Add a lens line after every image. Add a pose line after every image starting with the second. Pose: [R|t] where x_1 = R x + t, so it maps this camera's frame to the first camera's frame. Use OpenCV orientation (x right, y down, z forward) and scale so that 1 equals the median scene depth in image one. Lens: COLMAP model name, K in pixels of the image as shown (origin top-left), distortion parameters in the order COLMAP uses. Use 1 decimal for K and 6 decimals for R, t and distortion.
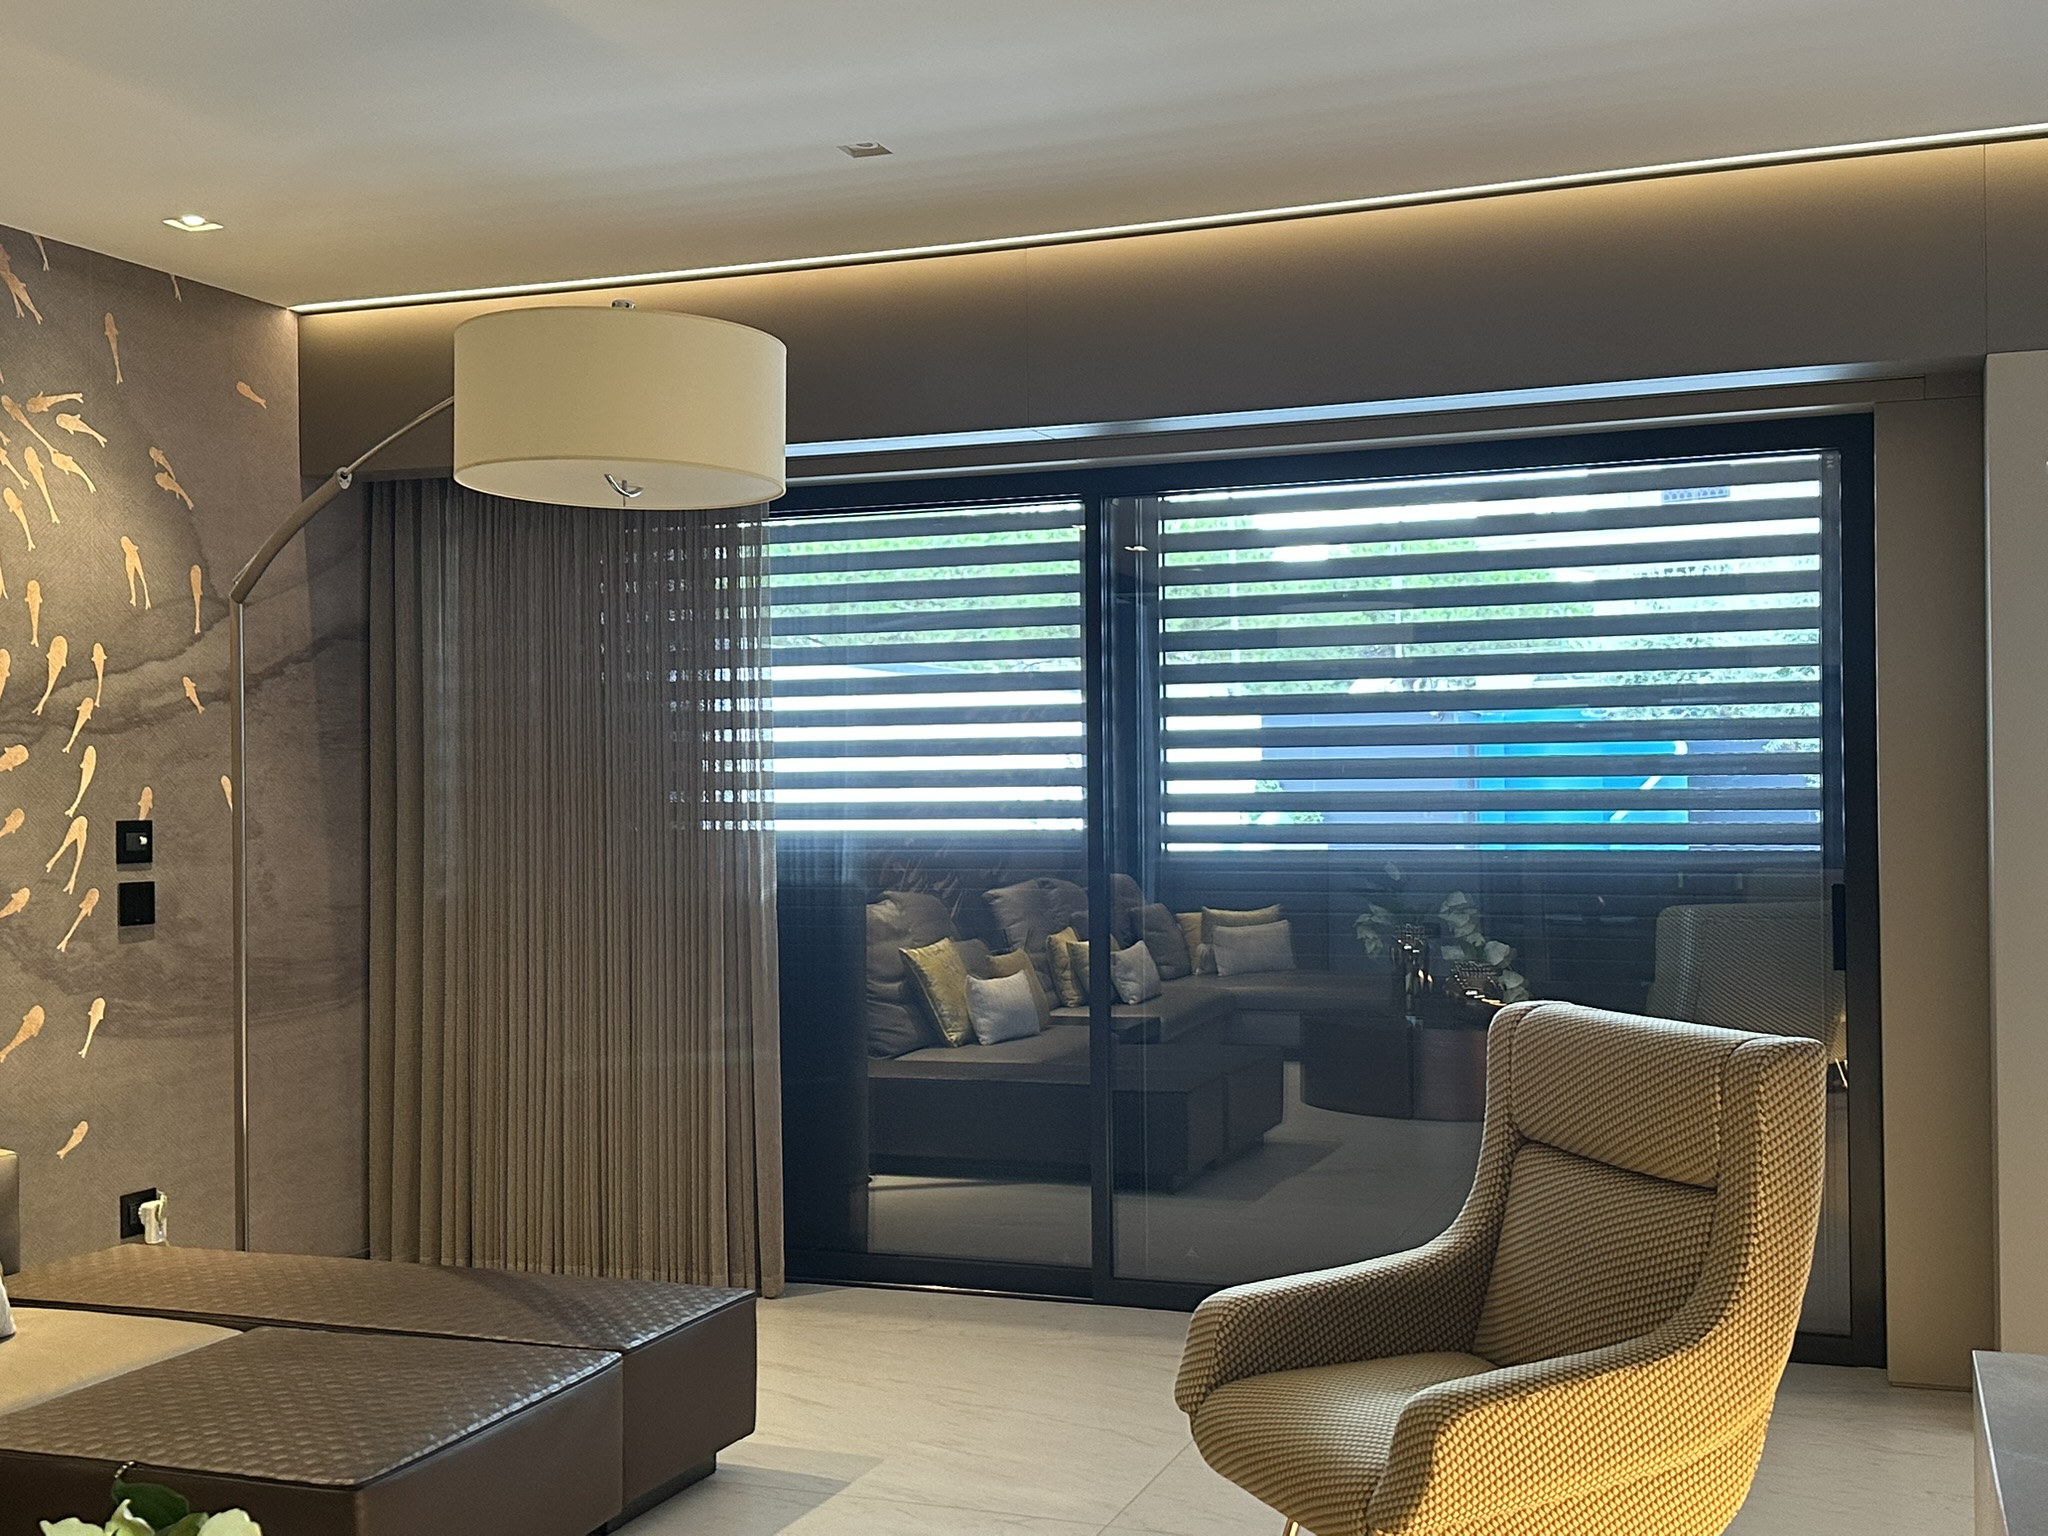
lens RADIAL K [[2169.8, 0, 1024.0], [0, 2169.8, 768.0], [0, 0, 1]] dist [0.057777, -0.257489]
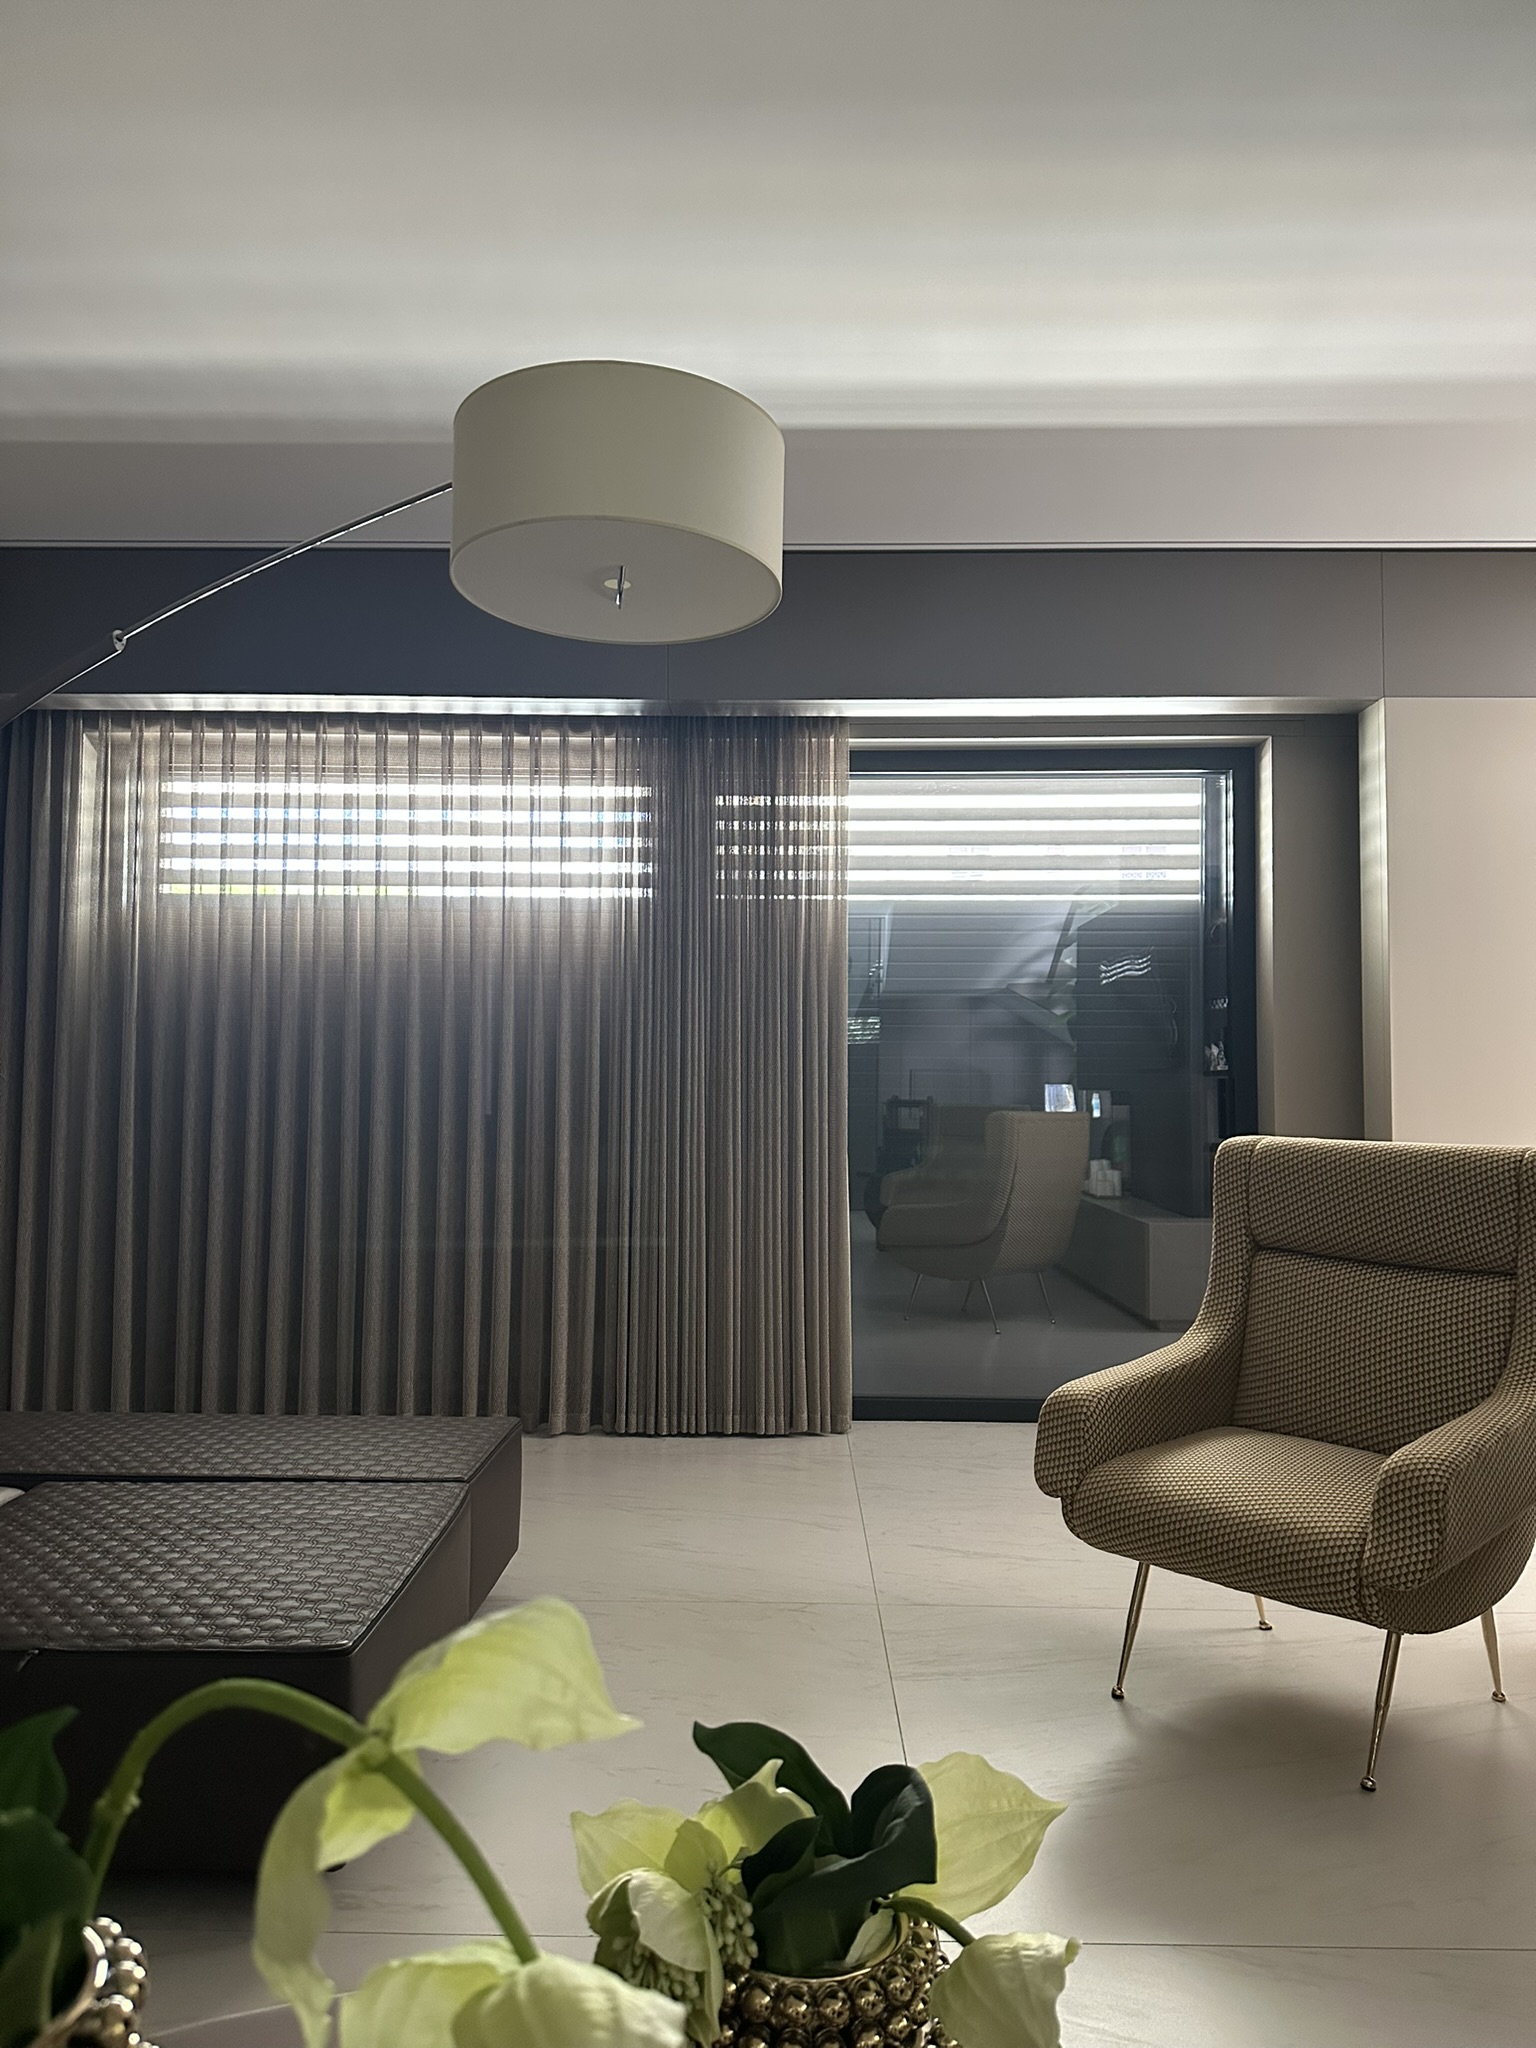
lens RADIAL K [[1398.8, 0, 768.0], [0, 1398.8, 1024.0], [0, 0, 1]] dist [0.023486, -0.000221]
pose [[0.949592, 0.027397, 0.312289, -0.188650], [-0.016491, 0.999160, -0.037510, 0.055869], [-0.313054, 0.030469, 0.949246, 0.232413]]
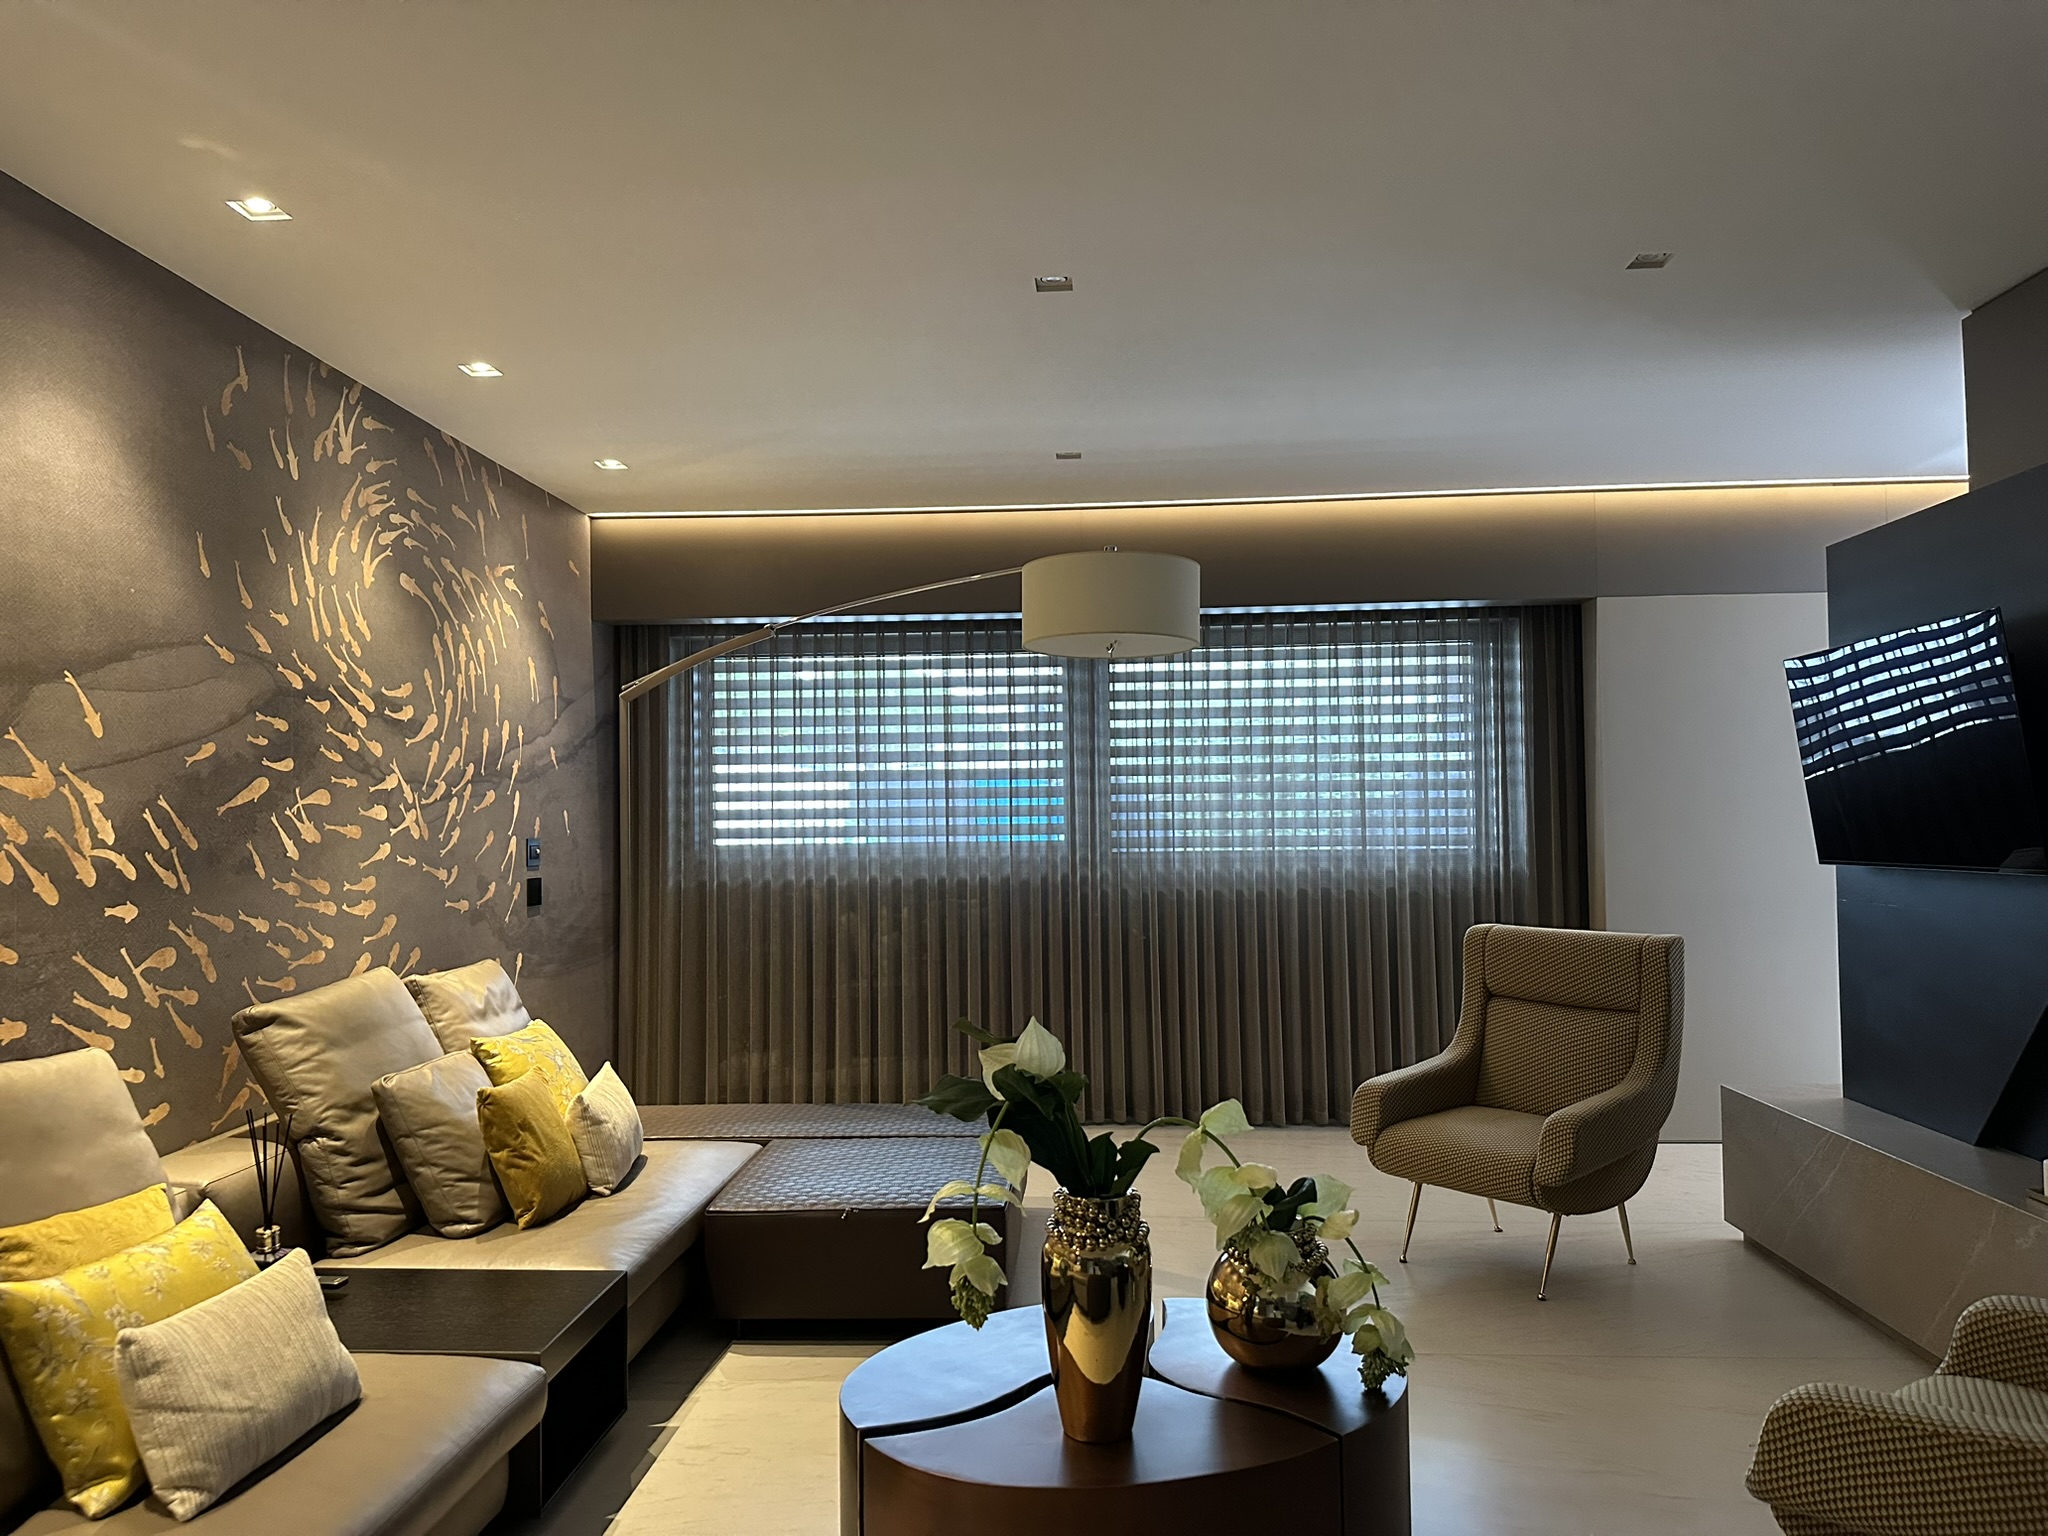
lens RADIAL K [[1398.8, 0, 1024.0], [0, 1398.8, 768.0], [0, 0, 1]] dist [0.023486, -0.000221]
pose [[0.961861, 0.008256, 0.273415, -0.353830], [0.000039, 0.999540, -0.030320, 0.004184], [-0.273540, 0.029174, 0.961418, -0.068808]]
